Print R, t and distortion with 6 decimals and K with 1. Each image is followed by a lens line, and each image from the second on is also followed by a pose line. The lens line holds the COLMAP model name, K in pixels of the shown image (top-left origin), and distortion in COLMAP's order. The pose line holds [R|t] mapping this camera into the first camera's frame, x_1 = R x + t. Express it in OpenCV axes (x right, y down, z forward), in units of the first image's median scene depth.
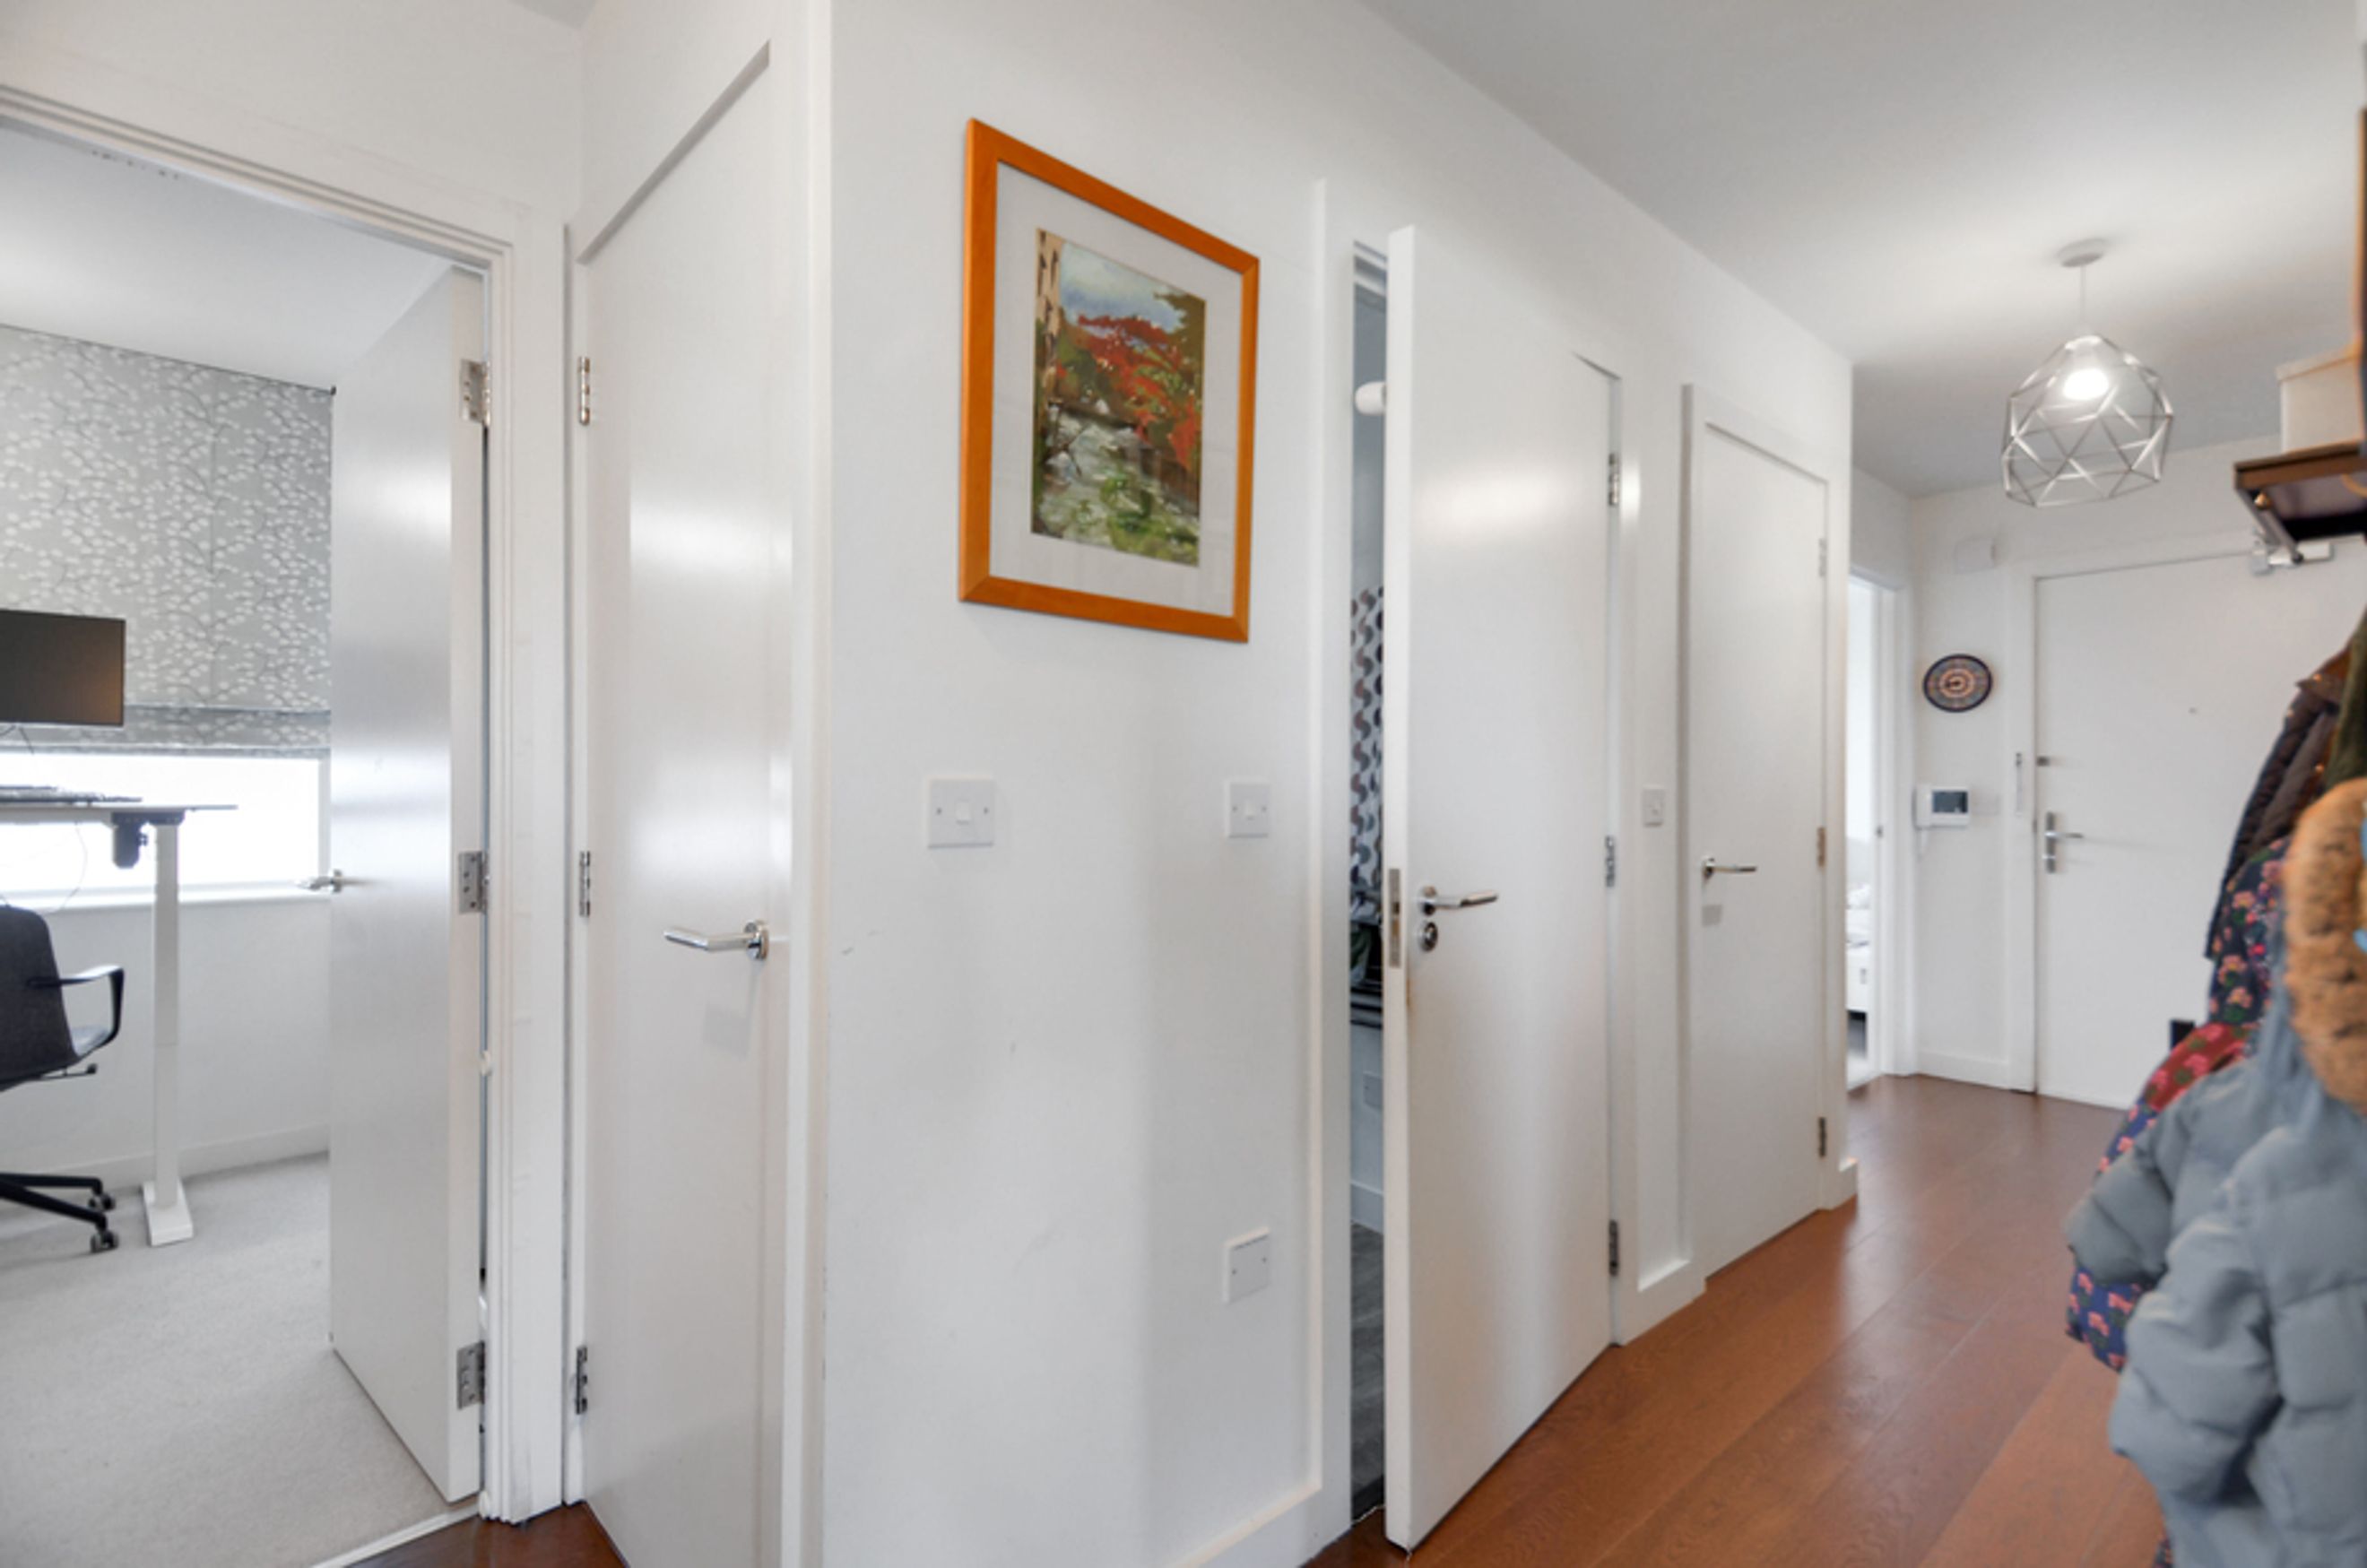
lens RADIAL K [[1066.1, 0, 1188.7], [0, 1066.1, 792.6], [0, 0, 1]] dist [0.013518, -0.010039]
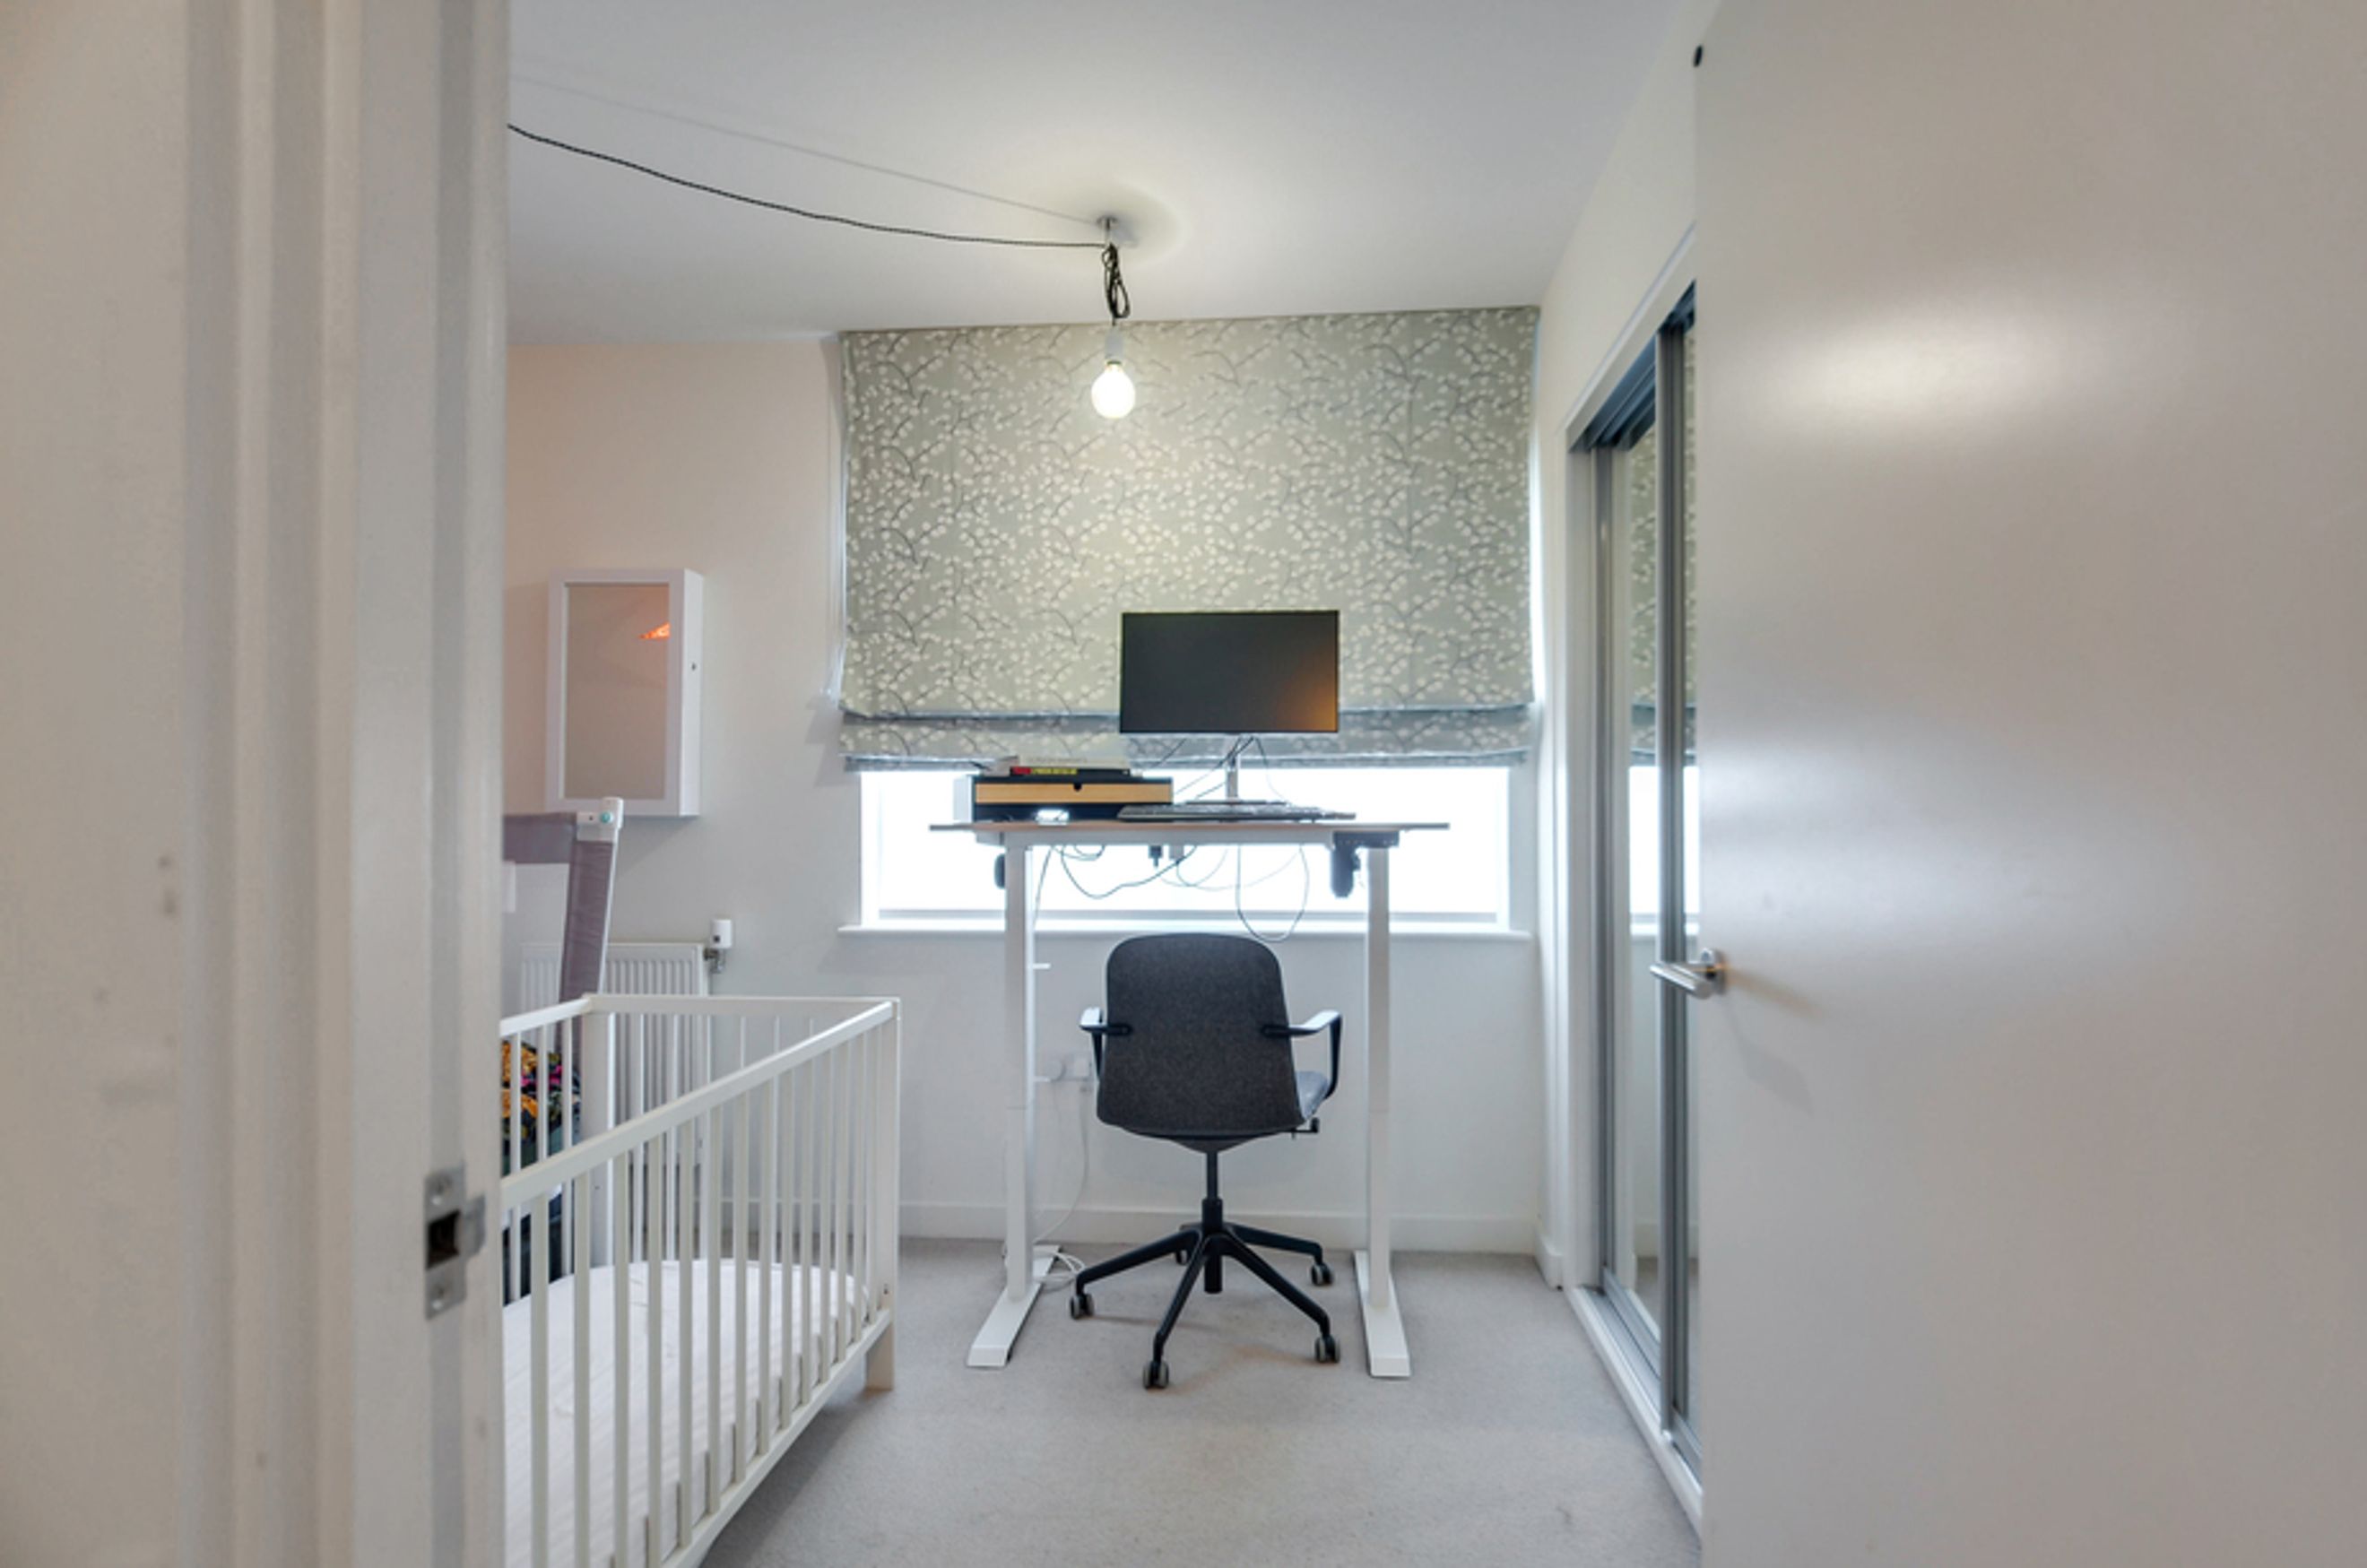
lens RADIAL K [[1044.2, 0, 1189.9], [0, 1044.2, 803.9], [0, 0, 1]] dist [-0.000346, -0.000007]
pose [[0.619516, -0.008331, -0.784940, -0.373464], [0.004290, 0.999965, -0.007227, 0.002058], [0.784972, 0.001109, 0.619530, 0.349852]]
